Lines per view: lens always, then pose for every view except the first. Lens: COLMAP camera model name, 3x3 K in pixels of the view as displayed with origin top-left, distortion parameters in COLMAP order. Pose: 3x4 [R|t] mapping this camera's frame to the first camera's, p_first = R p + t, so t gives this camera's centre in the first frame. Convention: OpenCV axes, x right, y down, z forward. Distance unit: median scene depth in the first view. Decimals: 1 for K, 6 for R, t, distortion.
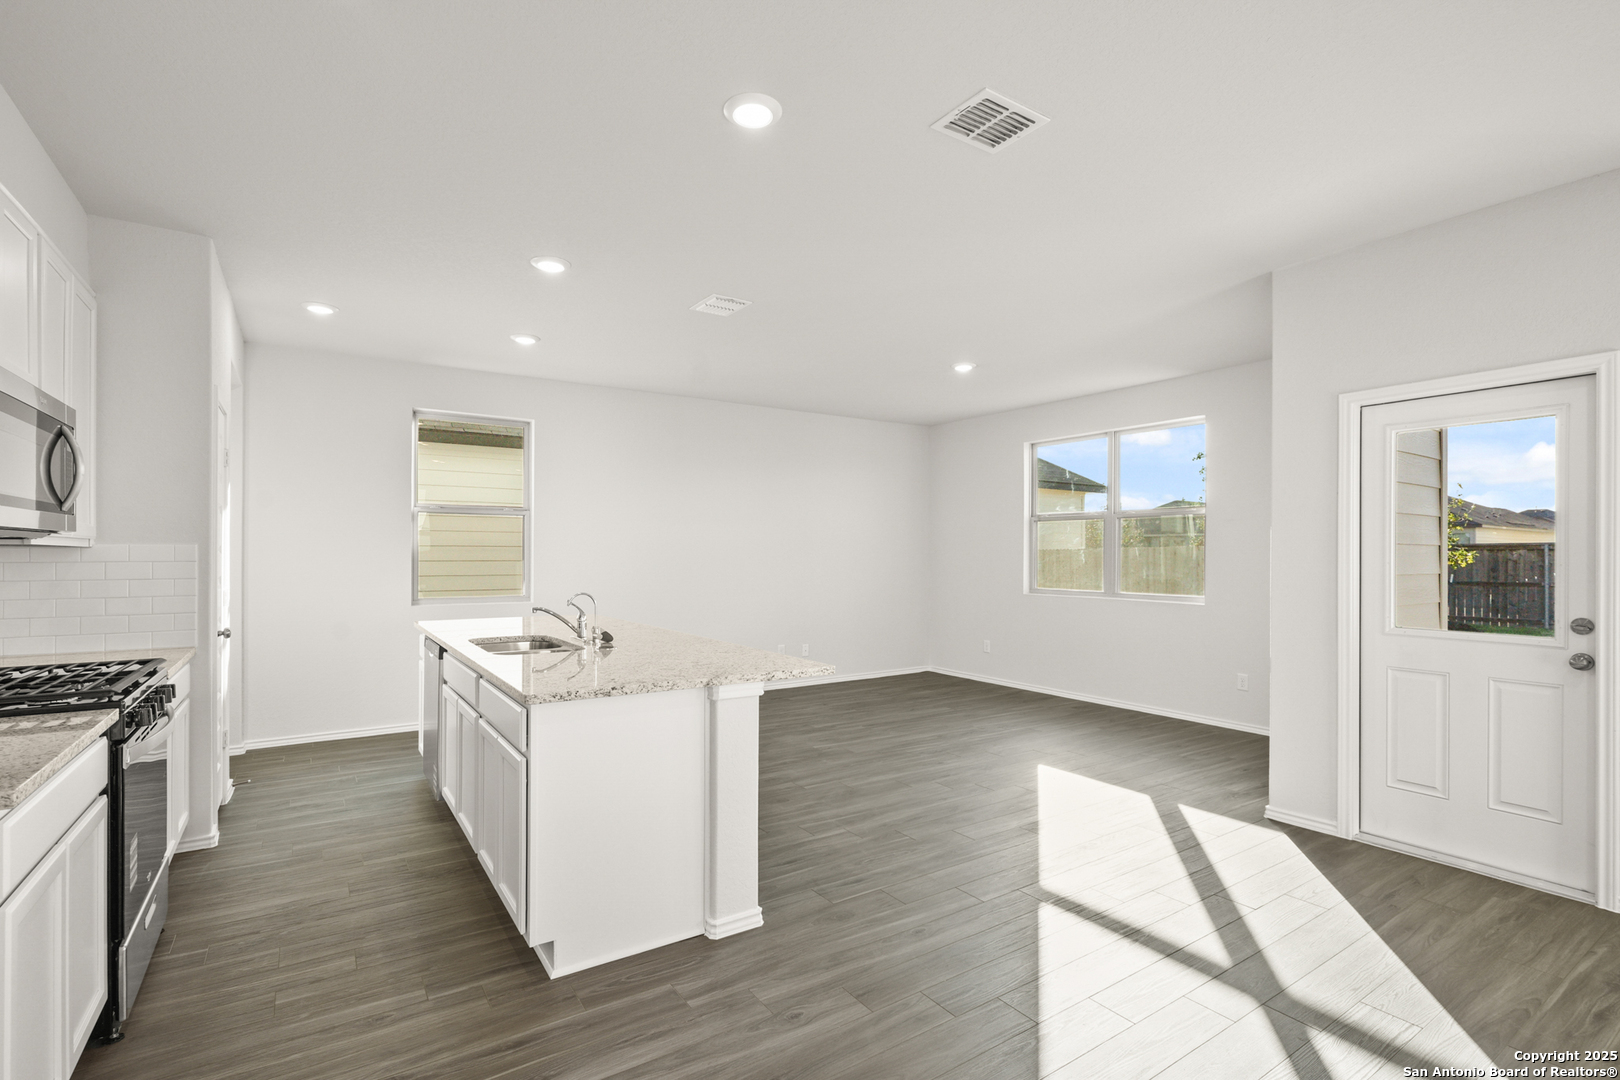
lens RADIAL K [[749.9, 0, 806.5], [0, 749.9, 546.7], [0, 0, 1]] dist [-0.001082, -0.000021]
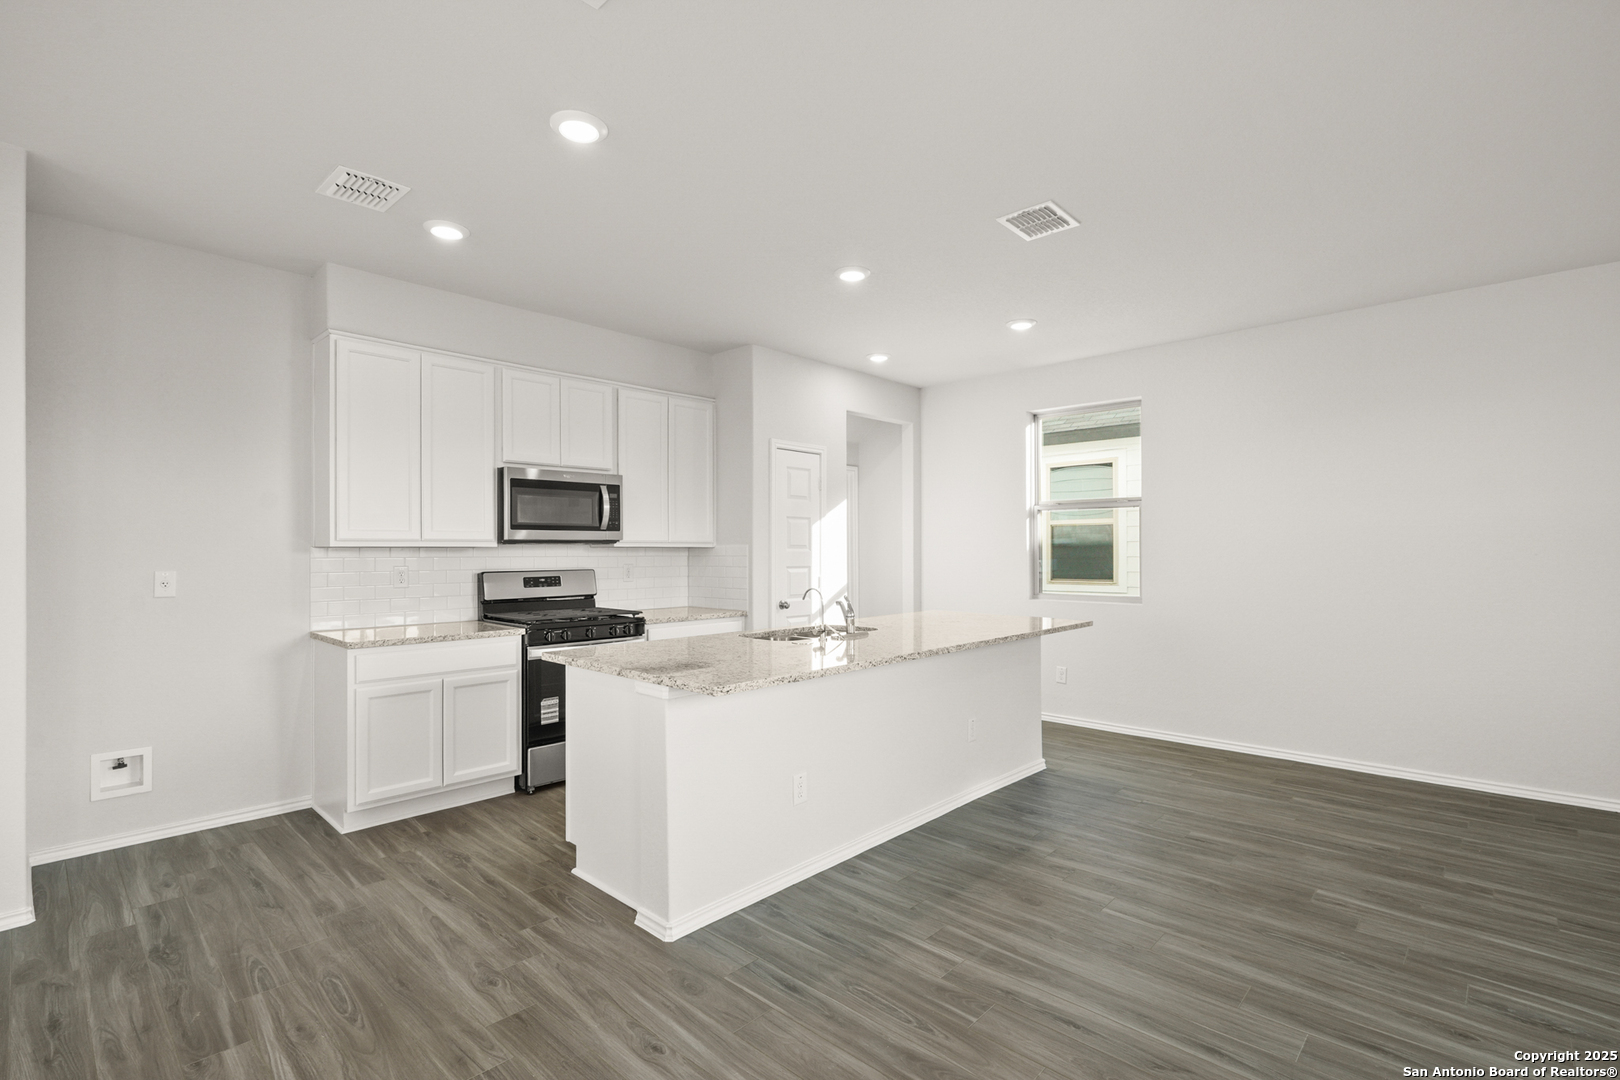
lens RADIAL K [[749.9, 0, 806.5], [0, 749.9, 546.7], [0, 0, 1]] dist [-0.001082, -0.000021]
pose [[0.225641, -0.005101, -0.974197, 0.752847], [0.015291, 0.999882, -0.001694, 0.004677], [0.974090, -0.014514, 0.225693, 0.795305]]
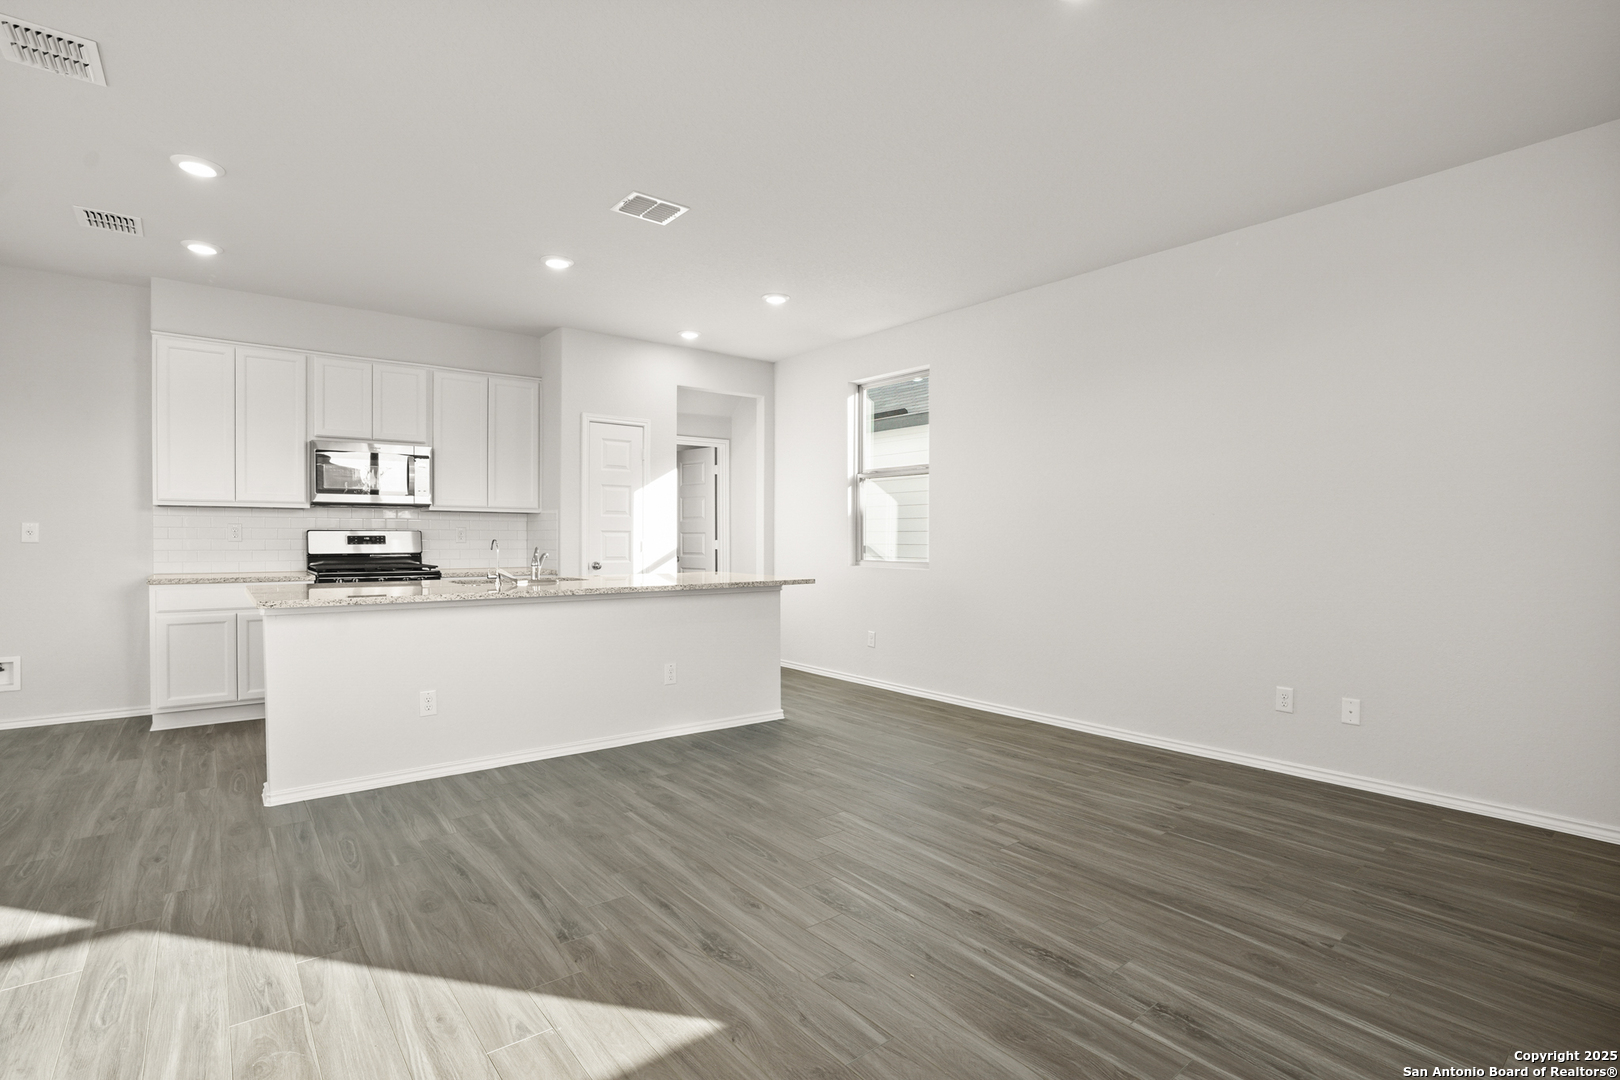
lens RADIAL K [[773.9, 0, 808.0], [0, 773.9, 545.1], [0, 0, 1]] dist [-0.054820, 0.020272]
pose [[0.086458, 0.011299, -0.996191, 1.009420], [0.009509, 0.999881, 0.012166, 0.062314], [0.996210, -0.010524, 0.086340, 1.461469]]
